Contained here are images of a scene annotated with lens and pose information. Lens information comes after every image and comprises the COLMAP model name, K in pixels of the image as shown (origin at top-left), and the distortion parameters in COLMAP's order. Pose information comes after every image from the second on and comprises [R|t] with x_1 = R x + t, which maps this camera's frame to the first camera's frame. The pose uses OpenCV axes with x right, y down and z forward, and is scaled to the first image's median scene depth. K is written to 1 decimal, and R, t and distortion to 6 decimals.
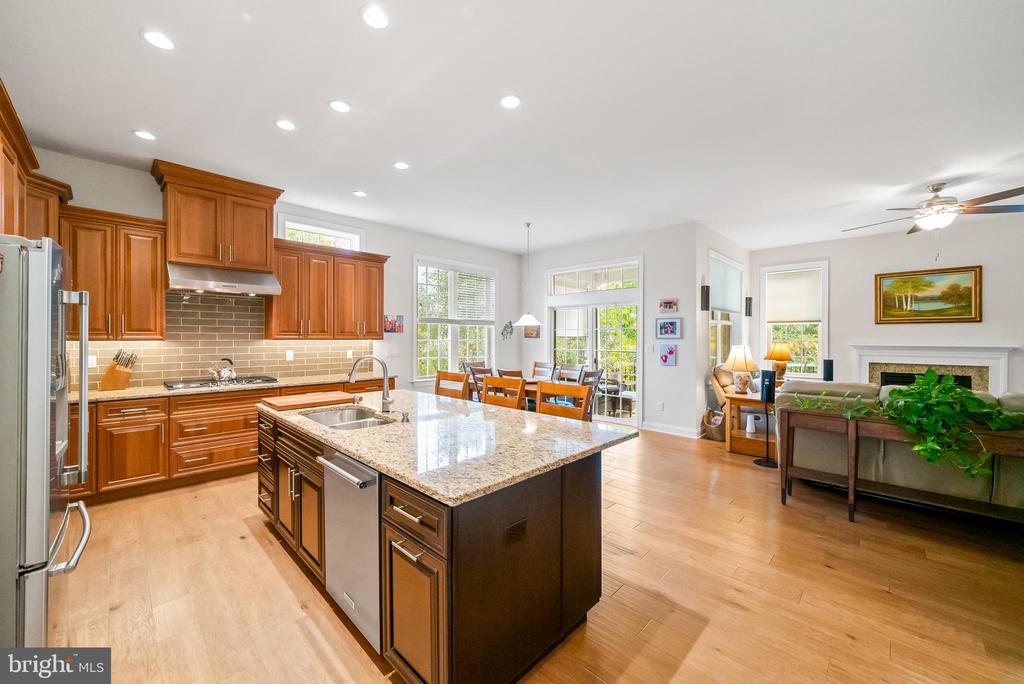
lens RADIAL K [[395.5, 0, 513.6], [0, 395.5, 338.1], [0, 0, 1]] dist [-0.001994, 0.000391]
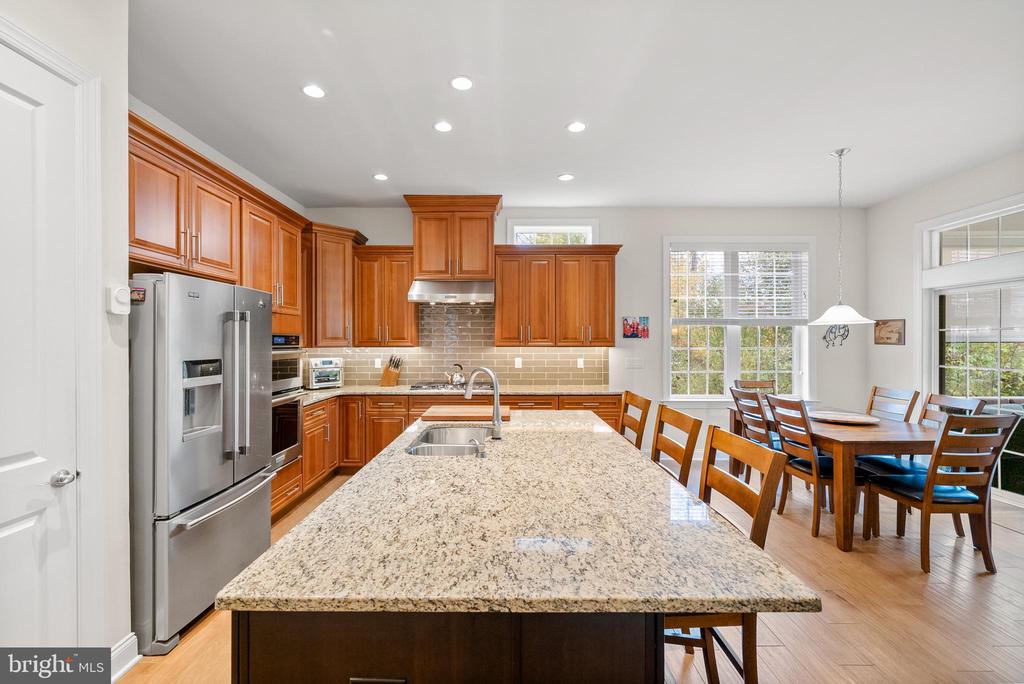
lens RADIAL K [[437.4, 0, 504.1], [0, 437.4, 343.1], [0, 0, 1]] dist [-0.002728, -0.000640]
pose [[0.692045, -0.000322, -0.721854, 0.248752], [0.000375, 1.000000, -0.000086, -0.006224], [0.721854, -0.000211, 0.692045, 0.298283]]
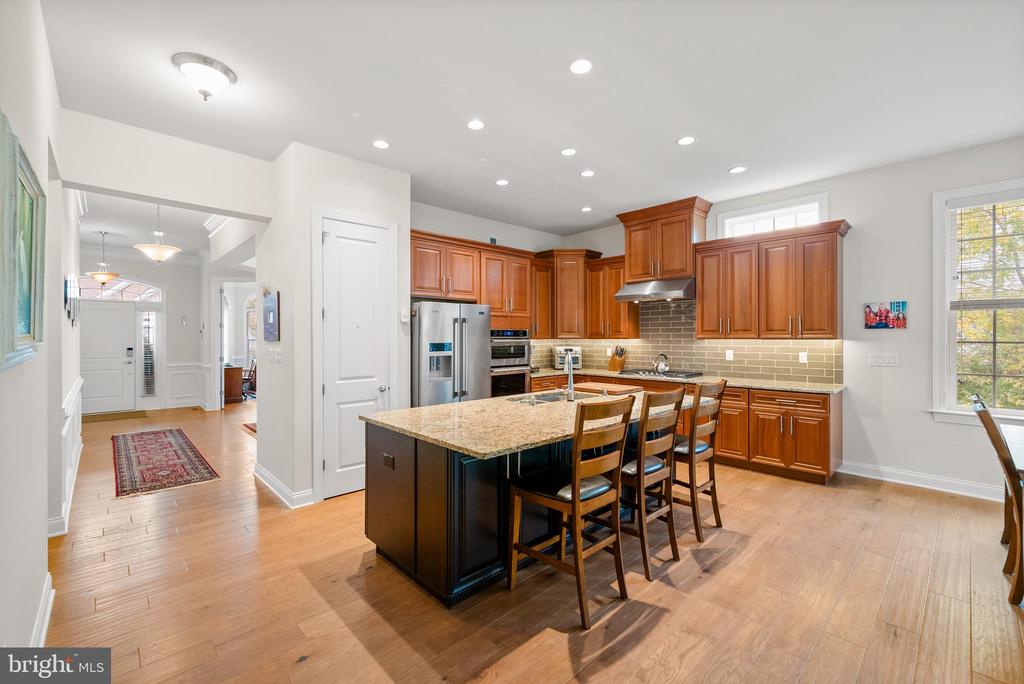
lens RADIAL K [[437.4, 0, 504.5], [0, 437.4, 339.2], [0, 0, 1]] dist [-0.002728, -0.000640]
pose [[-0.062185, 0.003546, -0.998058, 0.724938], [-0.000912, 0.999993, 0.003610, 0.001491], [0.998064, 0.001134, -0.062181, 0.669357]]
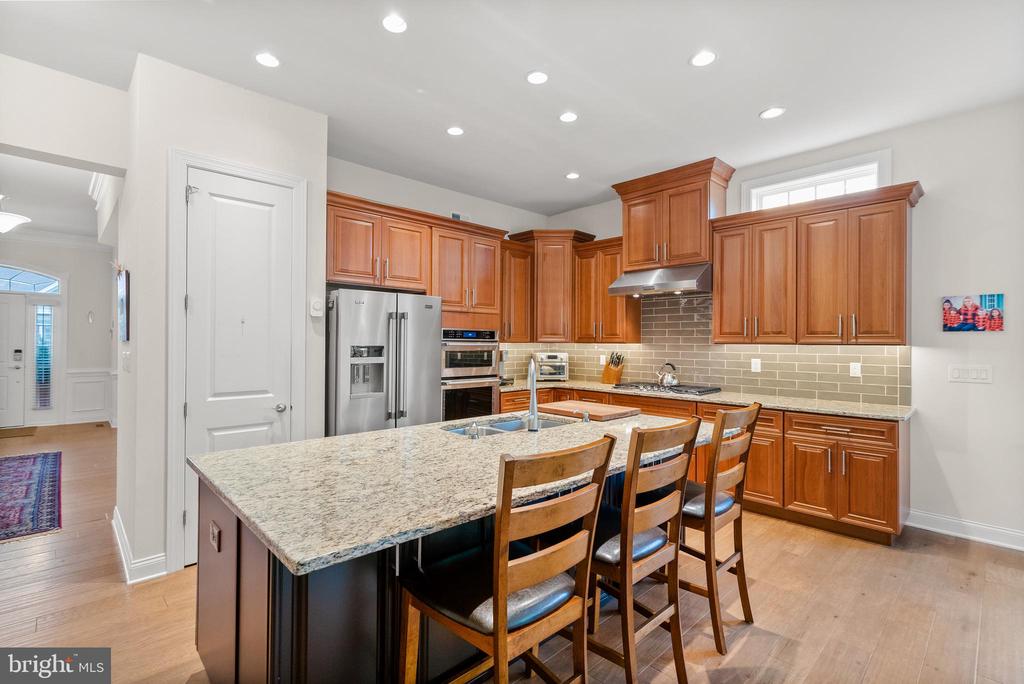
lens RADIAL K [[473.2, 0, 506.1], [0, 473.2, 342.5], [0, 0, 1]] dist [0.000744, -0.000664]
pose [[-0.054064, -0.002282, -0.998535, 0.474281], [-0.009628, 0.999952, -0.001764, 0.008720], [0.998491, 0.009519, -0.054083, 0.751795]]
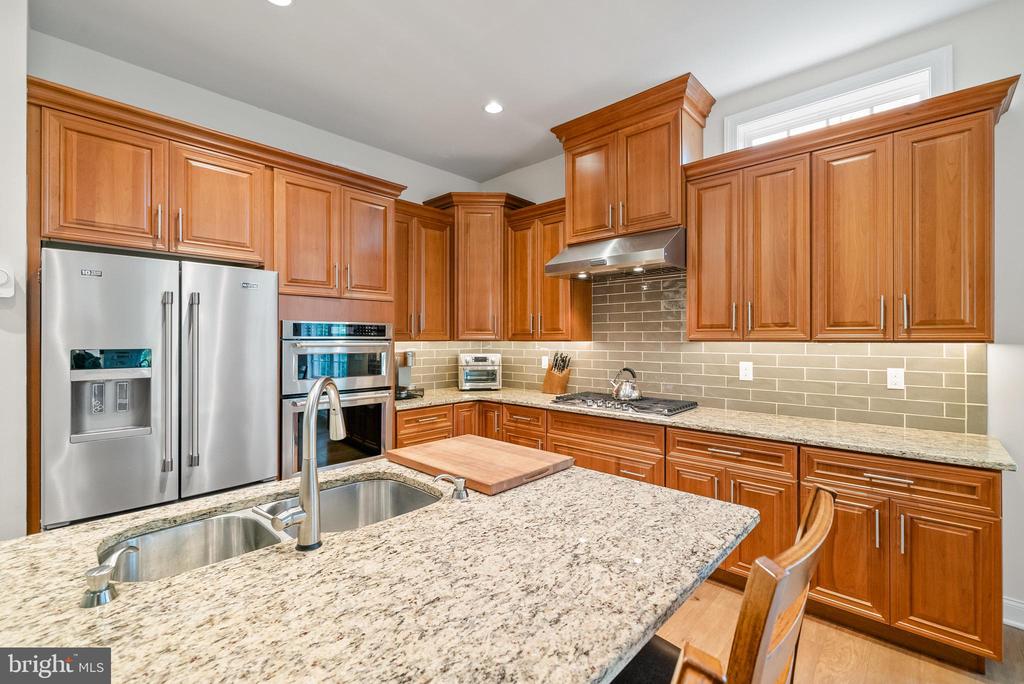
lens RADIAL K [[437.4, 0, 509.3], [0, 437.4, 342.2], [0, 0, 1]] dist [-0.002728, -0.000640]
pose [[0.003280, 0.004205, -0.999986, 0.040034], [-0.003000, 0.999987, 0.004195, 0.004207], [0.999990, 0.002986, 0.003292, 0.885690]]
